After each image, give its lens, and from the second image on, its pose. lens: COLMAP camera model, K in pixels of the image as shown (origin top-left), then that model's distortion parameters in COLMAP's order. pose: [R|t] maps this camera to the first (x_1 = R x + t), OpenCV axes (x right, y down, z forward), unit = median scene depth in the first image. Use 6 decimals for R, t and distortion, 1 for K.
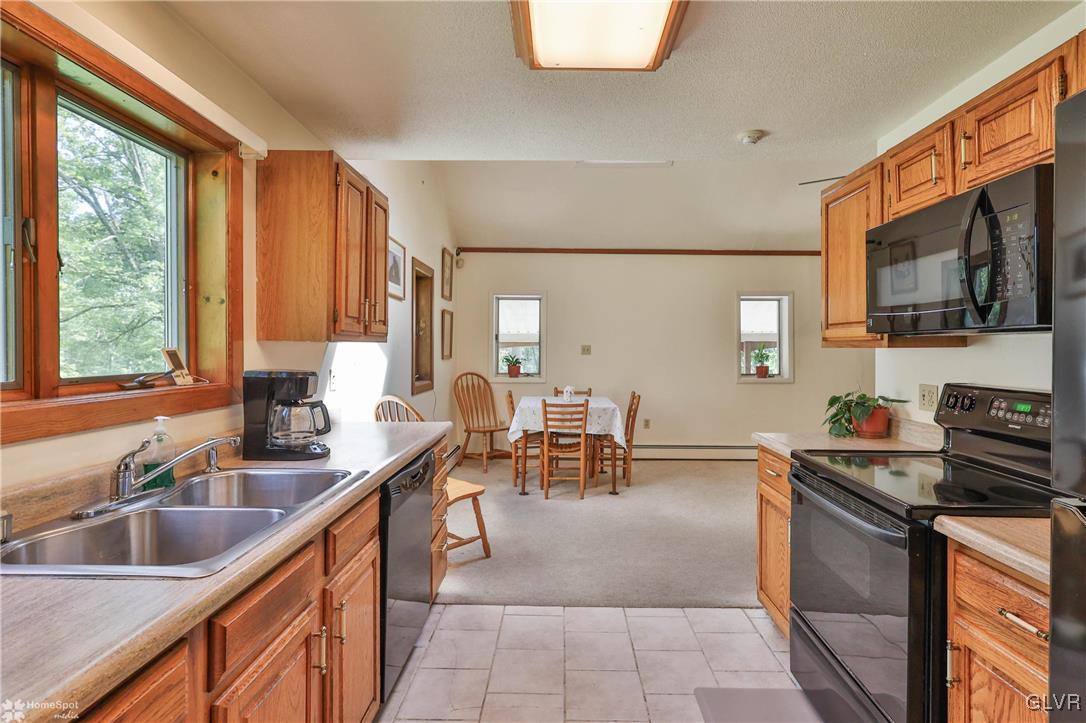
lens RADIAL K [[535.3, 0, 543.0], [0, 535.3, 361.5], [0, 0, 1]] dist [-0.000593, 0.000348]
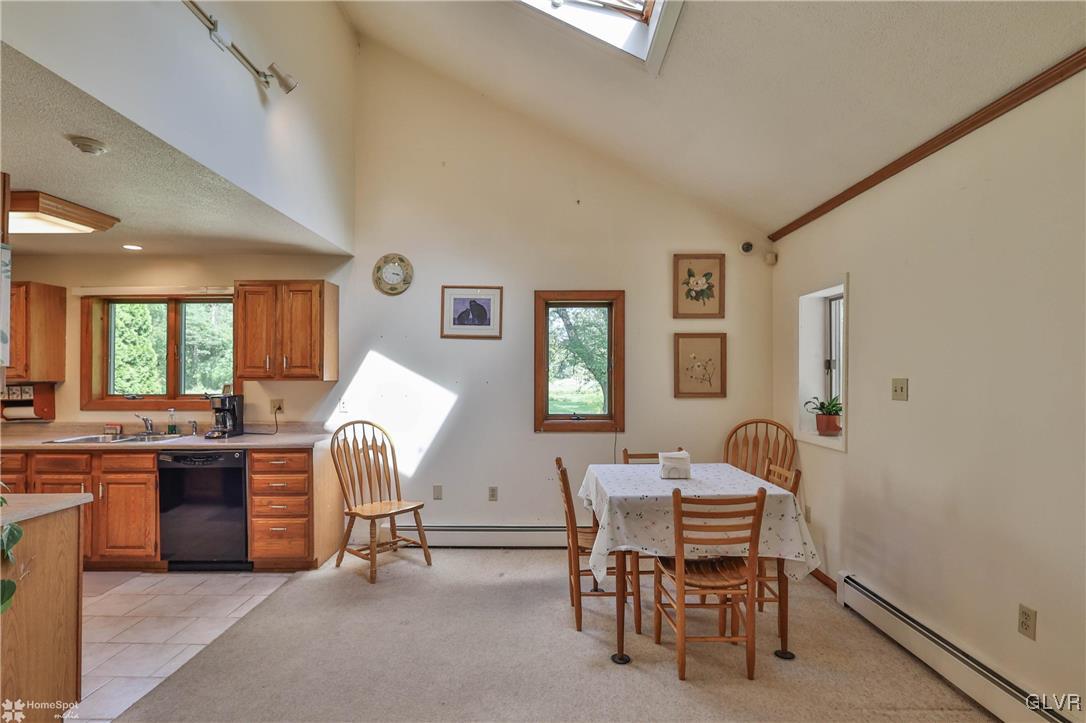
lens RADIAL K [[535.6, 0, 536.5], [0, 535.6, 369.4], [0, 0, 1]] dist [-0.000109, 0.000506]
pose [[0.010828, -0.014227, -0.999840, 0.791876], [-0.021996, 0.999653, -0.014462, -0.038614], [0.999699, 0.022149, 0.010511, 1.076027]]
